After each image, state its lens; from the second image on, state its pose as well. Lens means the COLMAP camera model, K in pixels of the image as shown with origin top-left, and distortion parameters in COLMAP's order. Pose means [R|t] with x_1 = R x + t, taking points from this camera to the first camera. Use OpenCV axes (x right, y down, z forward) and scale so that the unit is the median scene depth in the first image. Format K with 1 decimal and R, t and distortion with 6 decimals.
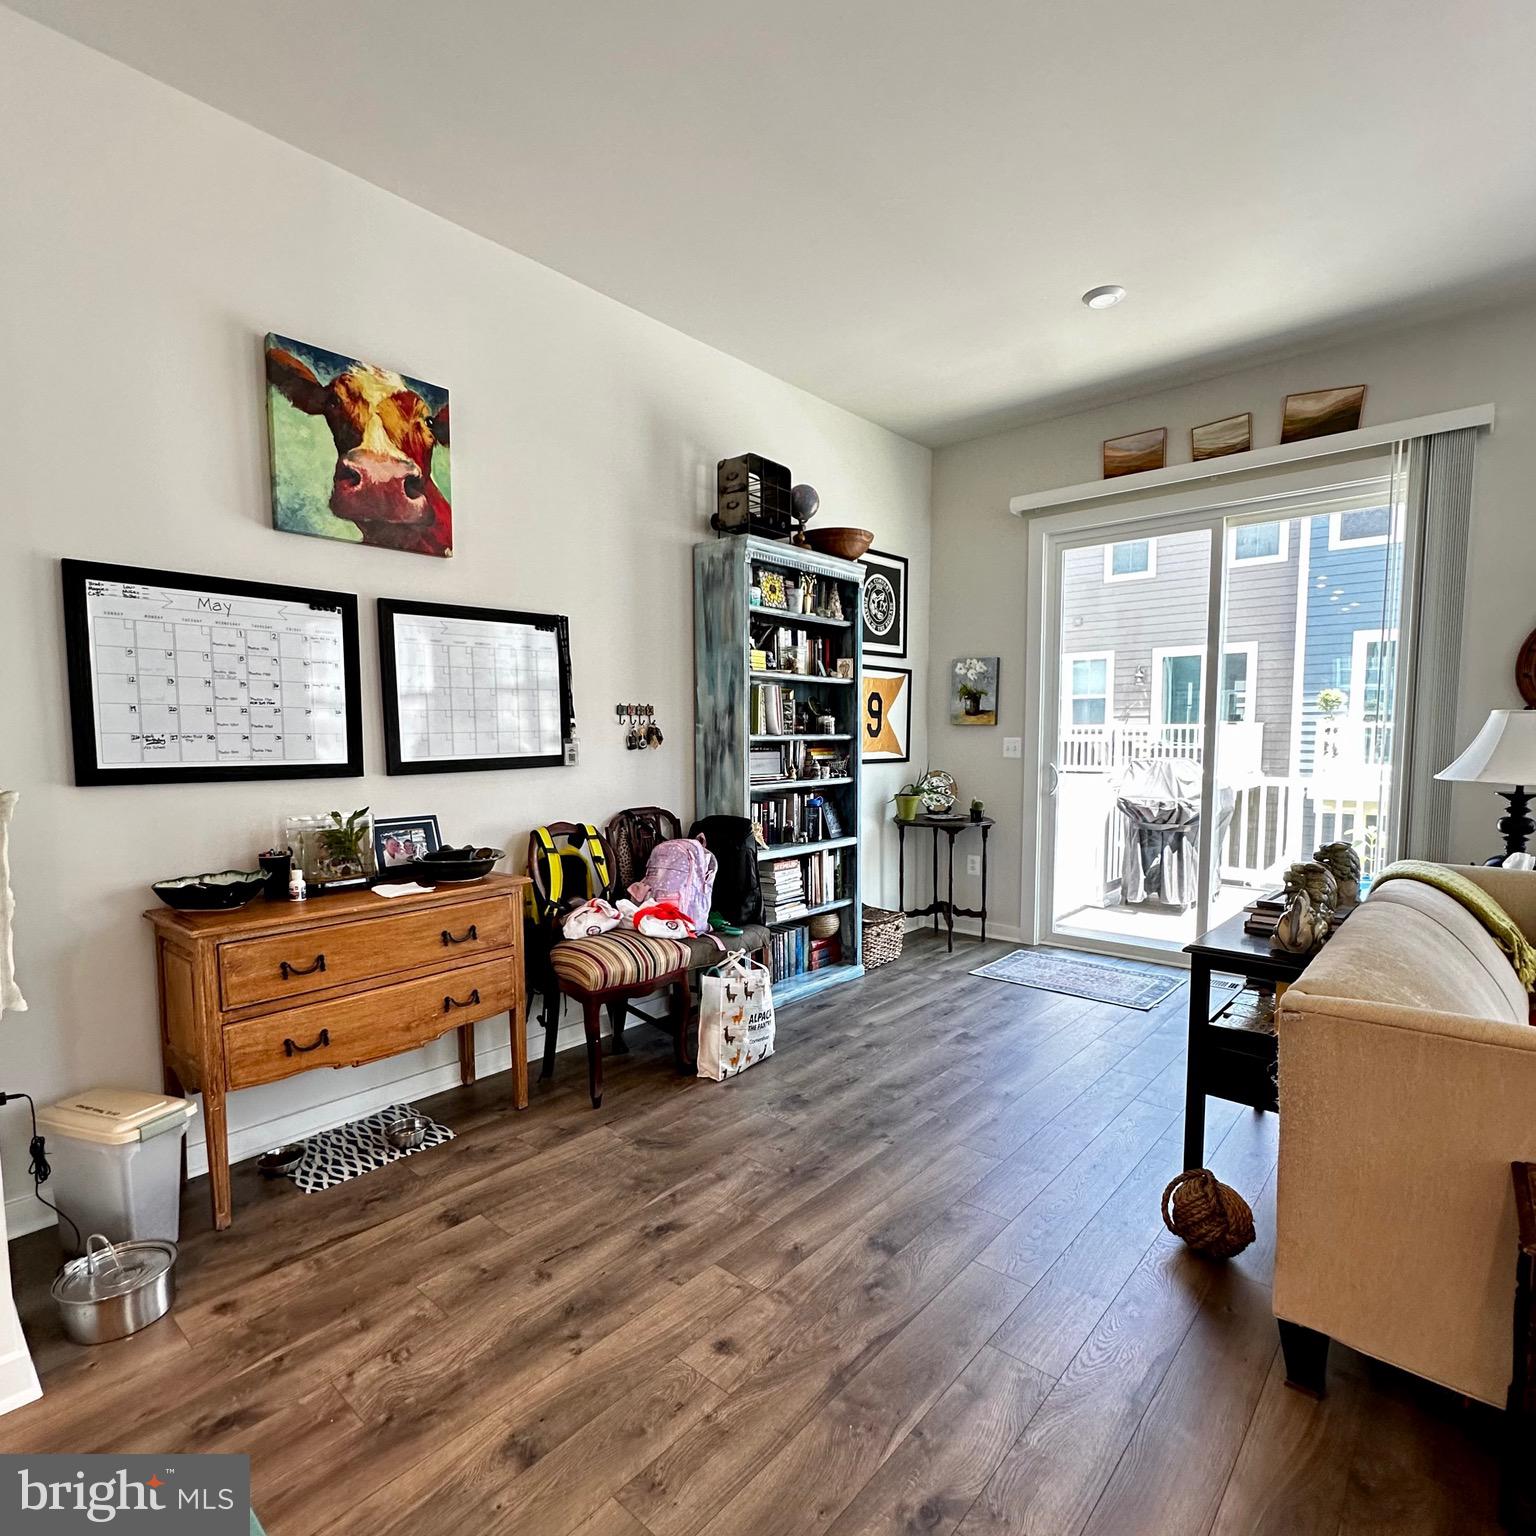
lens RADIAL K [[833.6, 0, 770.3], [0, 833.6, 783.3], [0, 0, 1]] dist [0.005527, -0.000865]
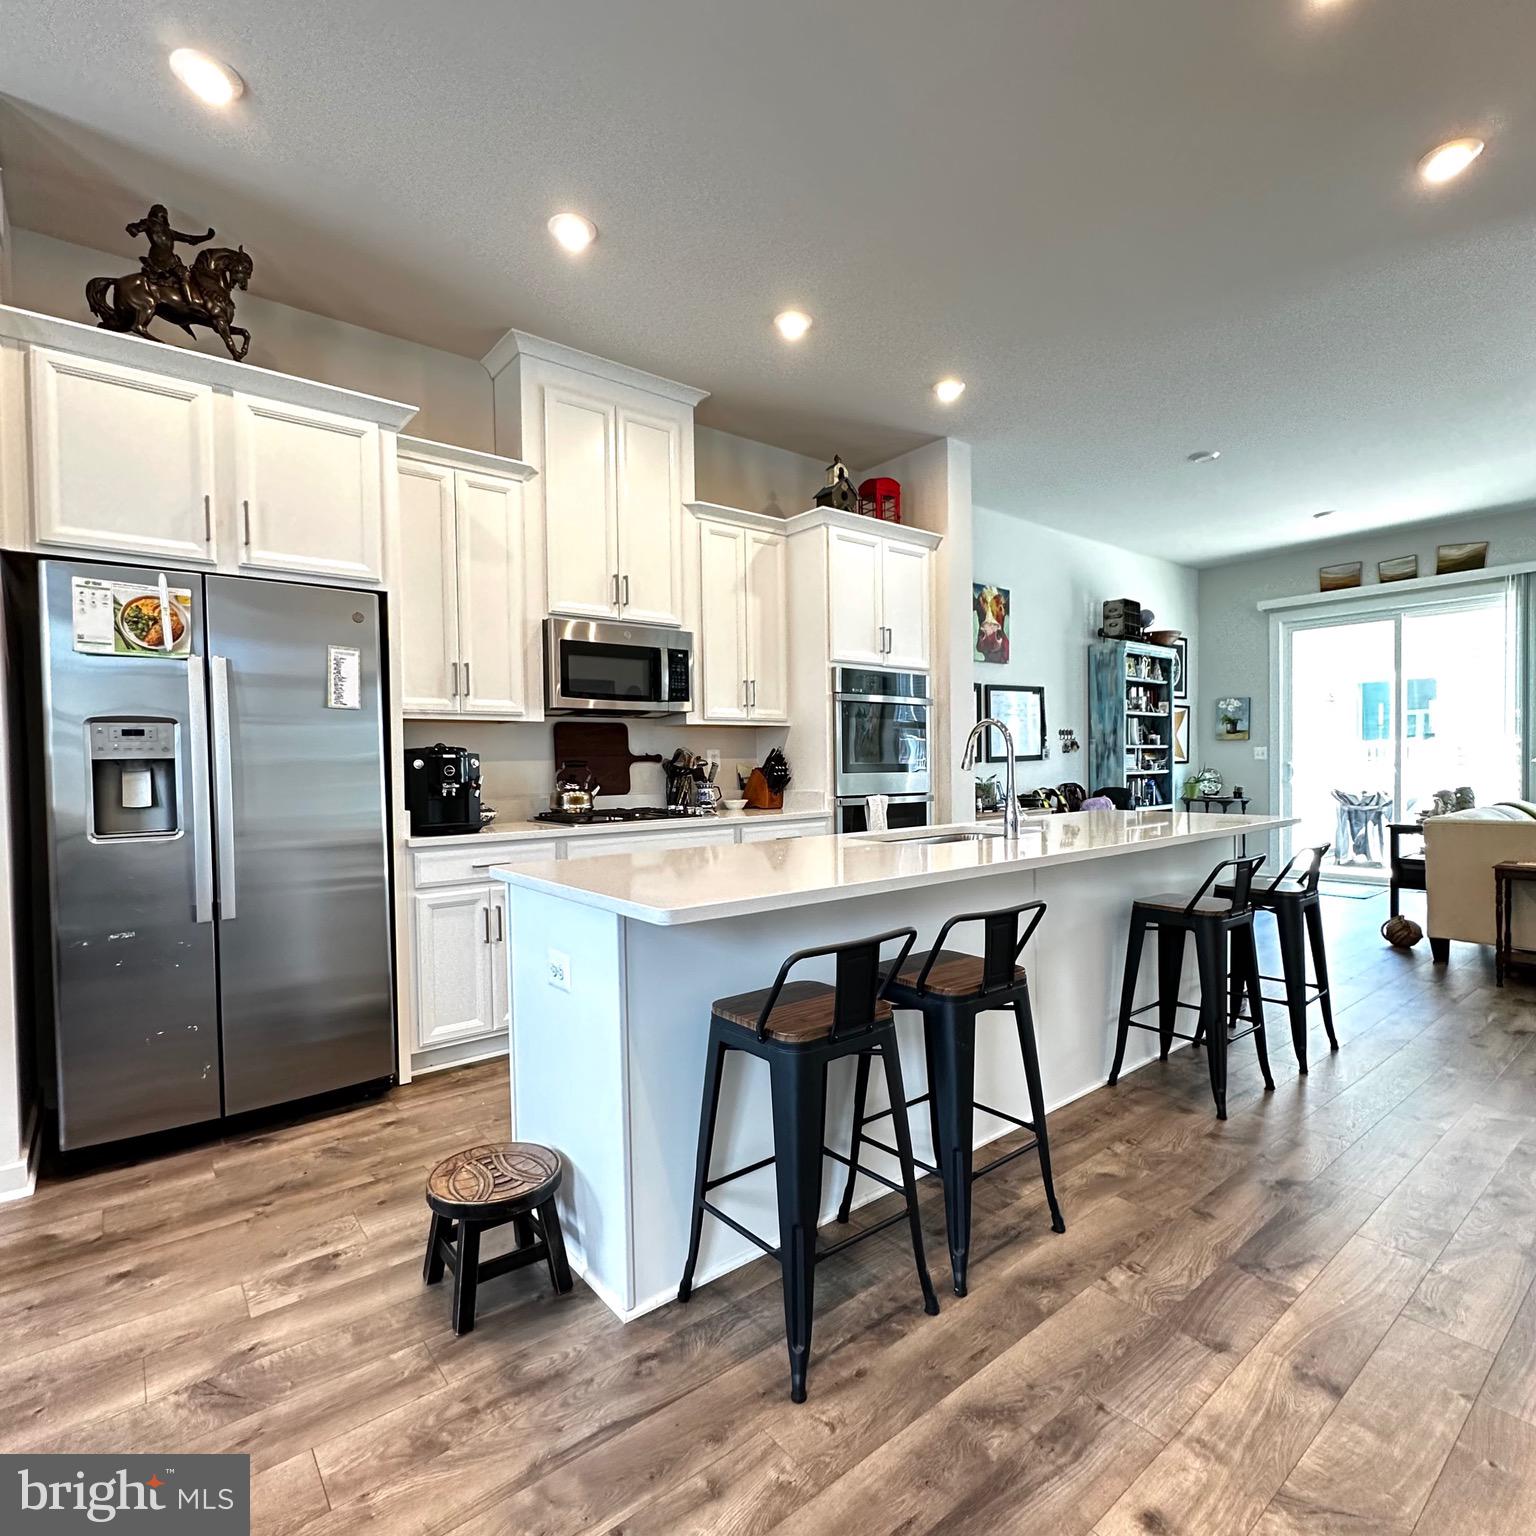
lens RADIAL K [[833.6, 0, 764.2], [0, 833.6, 763.5], [0, 0, 1]] dist [0.005527, -0.000865]
pose [[0.985545, -0.007918, -0.169230, -0.484428], [-0.001778, 0.998369, -0.057069, 0.089085], [0.169406, 0.056545, 0.983923, -0.944435]]
